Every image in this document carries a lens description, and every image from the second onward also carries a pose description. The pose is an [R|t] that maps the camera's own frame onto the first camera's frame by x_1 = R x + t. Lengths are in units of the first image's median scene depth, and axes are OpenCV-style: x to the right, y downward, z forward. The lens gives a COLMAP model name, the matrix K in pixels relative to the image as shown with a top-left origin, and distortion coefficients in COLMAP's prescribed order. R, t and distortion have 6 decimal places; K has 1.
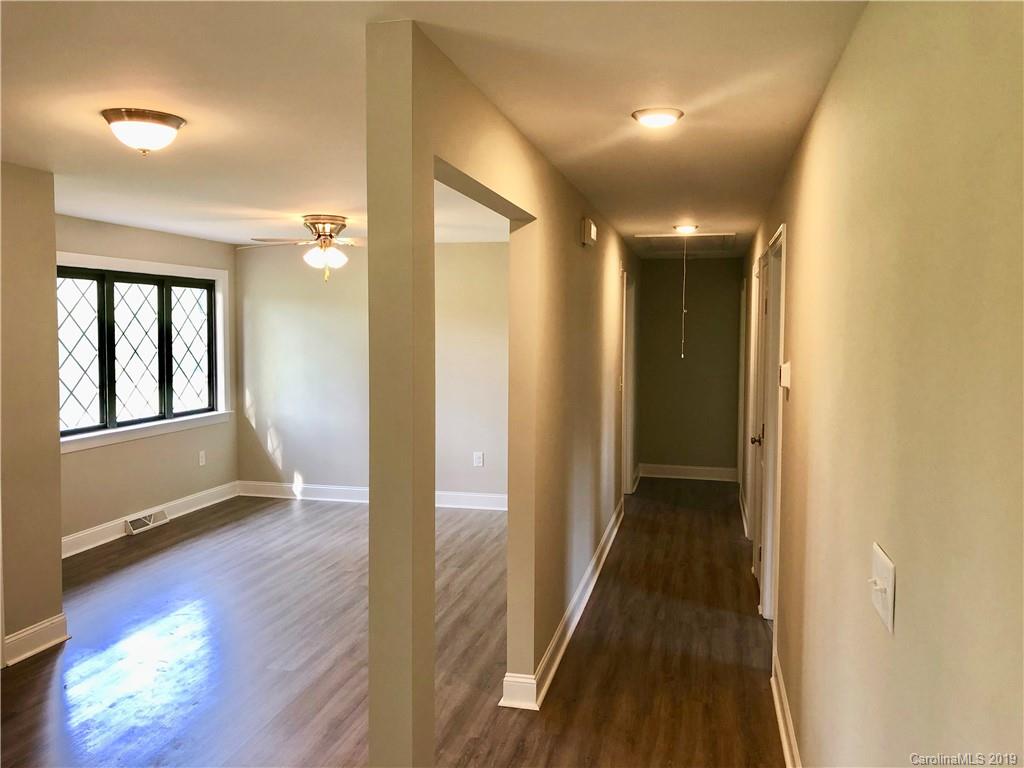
lens RADIAL K [[844.7, 0, 506.8], [0, 844.7, 379.0], [0, 0, 1]] dist [0.011300, -0.005318]
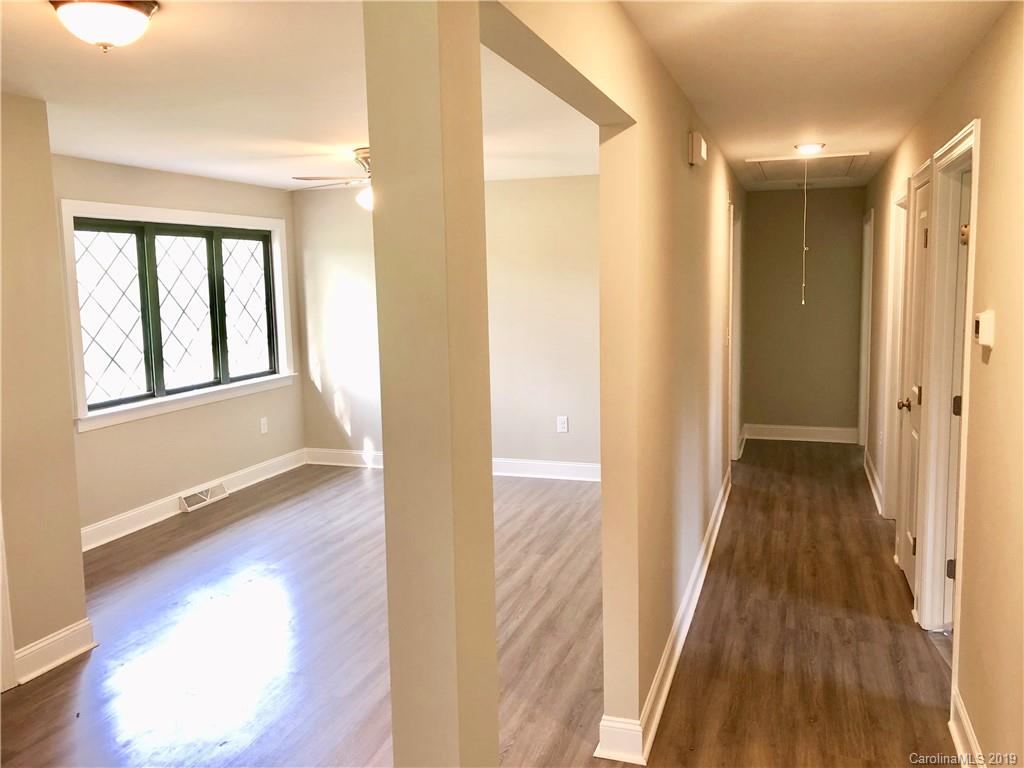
lens RADIAL K [[844.7, 0, 518.2], [0, 844.7, 377.1], [0, 0, 1]] dist [0.011300, -0.005318]
pose [[0.996136, -0.016496, -0.086266, -0.003986], [0.021466, 0.998142, 0.057017, -0.007636], [0.085165, -0.058648, 0.994639, 0.145055]]
